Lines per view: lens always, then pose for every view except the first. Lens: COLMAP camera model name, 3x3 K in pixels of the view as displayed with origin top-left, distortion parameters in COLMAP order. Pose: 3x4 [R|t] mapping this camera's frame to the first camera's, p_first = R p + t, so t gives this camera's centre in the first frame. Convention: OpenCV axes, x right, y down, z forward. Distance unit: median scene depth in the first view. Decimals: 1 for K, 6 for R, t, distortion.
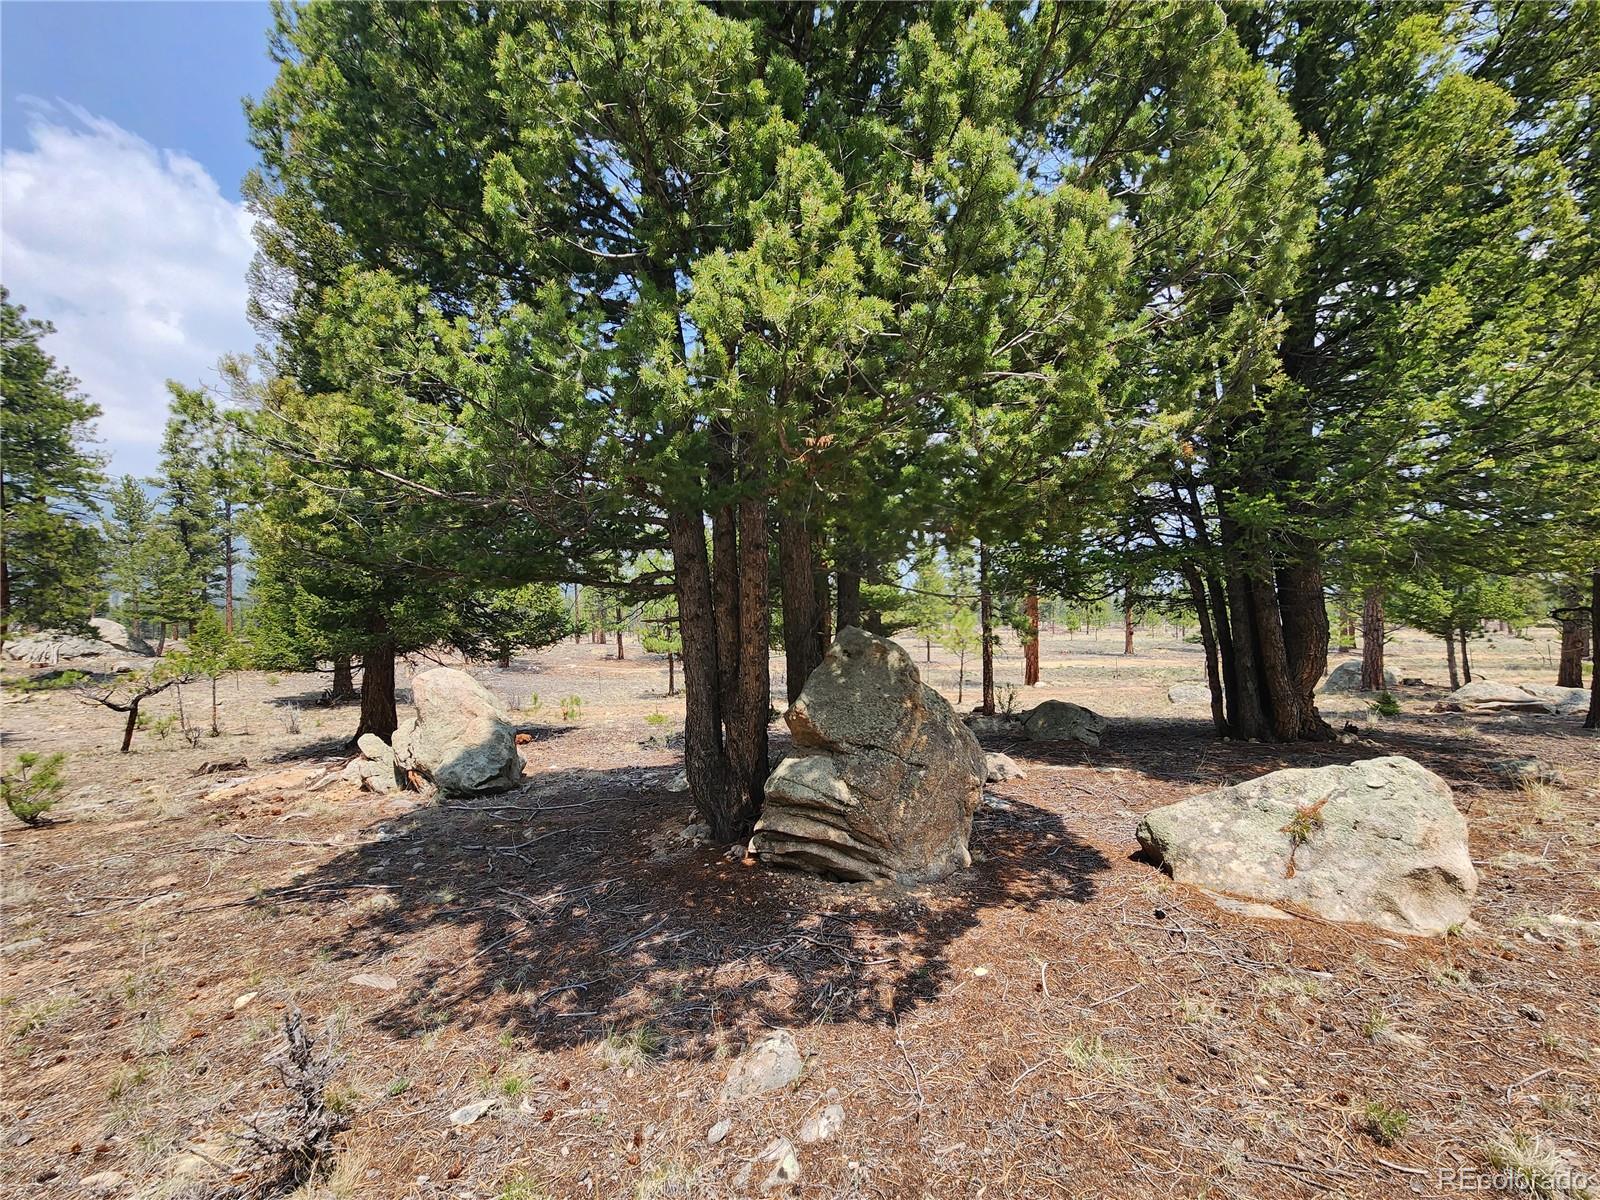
lens RADIAL K [[640.9, 0, 796.1], [0, 640.9, 604.3], [0, 0, 1]] dist [0.003771, 0.000239]
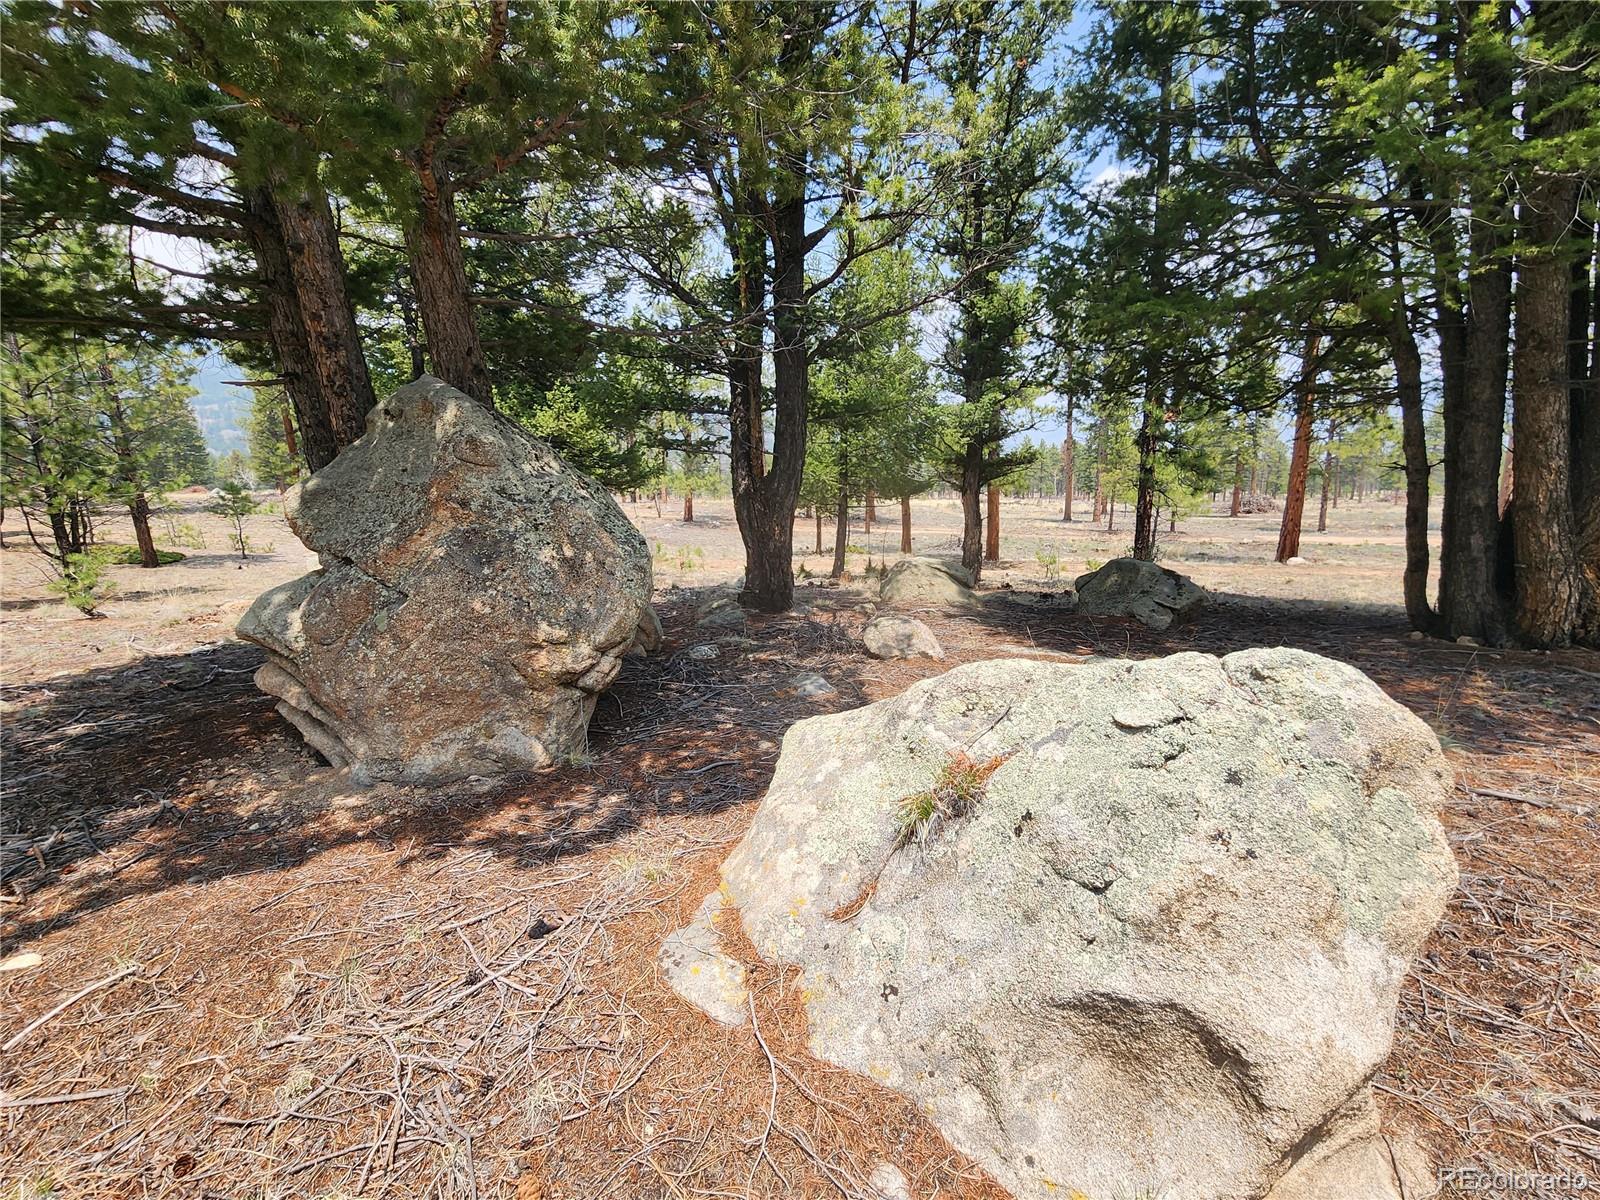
lens RADIAL K [[650.4, 0, 803.8], [0, 650.4, 589.1], [0, 0, 1]] dist [0.002691, 0.000079]
pose [[0.936195, 0.058275, -0.346618, 0.826237], [0.004728, 0.983983, 0.178201, 0.140030], [0.351450, -0.168470, 0.920924, 0.613083]]
